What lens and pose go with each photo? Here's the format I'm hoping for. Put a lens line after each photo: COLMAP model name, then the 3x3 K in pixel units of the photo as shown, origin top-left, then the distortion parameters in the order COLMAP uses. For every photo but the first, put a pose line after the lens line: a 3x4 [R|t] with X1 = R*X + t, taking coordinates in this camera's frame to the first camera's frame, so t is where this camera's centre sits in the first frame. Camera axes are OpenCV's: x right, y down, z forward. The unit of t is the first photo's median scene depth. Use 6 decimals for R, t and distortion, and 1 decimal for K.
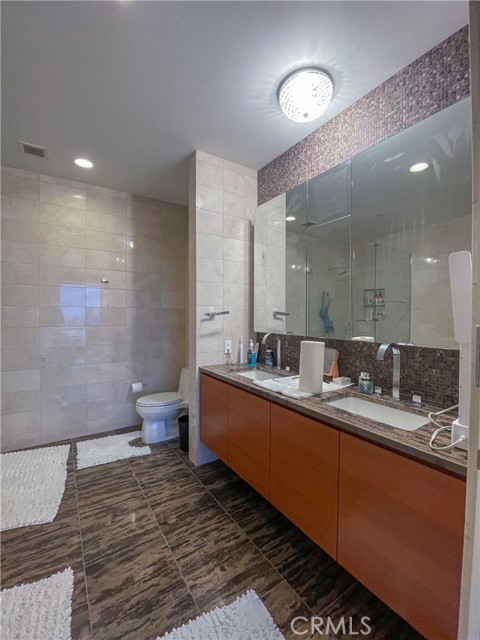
lens RADIAL K [[273.4, 0, 239.0], [0, 273.4, 318.2], [0, 0, 1]] dist [-0.032892, 0.001472]
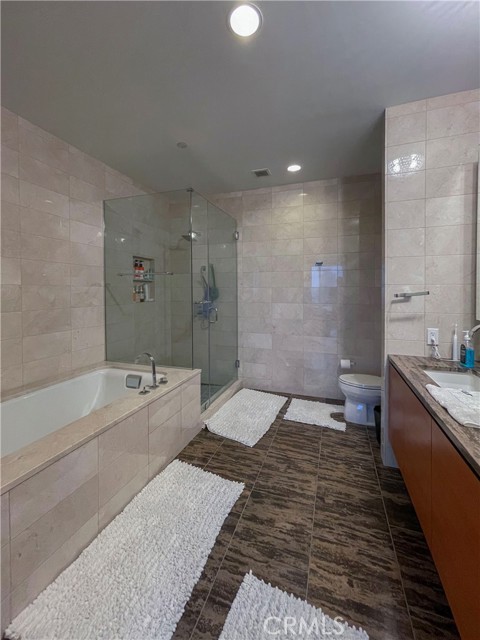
lens RADIAL K [[262.1, 0, 235.8], [0, 262.1, 295.0], [0, 0, 1]] dist [0.002104, 0.000166]
pose [[0.593887, 0.008904, -0.804499, 0.251026], [-0.003988, 0.999959, 0.008123, -0.020035], [0.804539, -0.001616, 0.593898, 0.099479]]
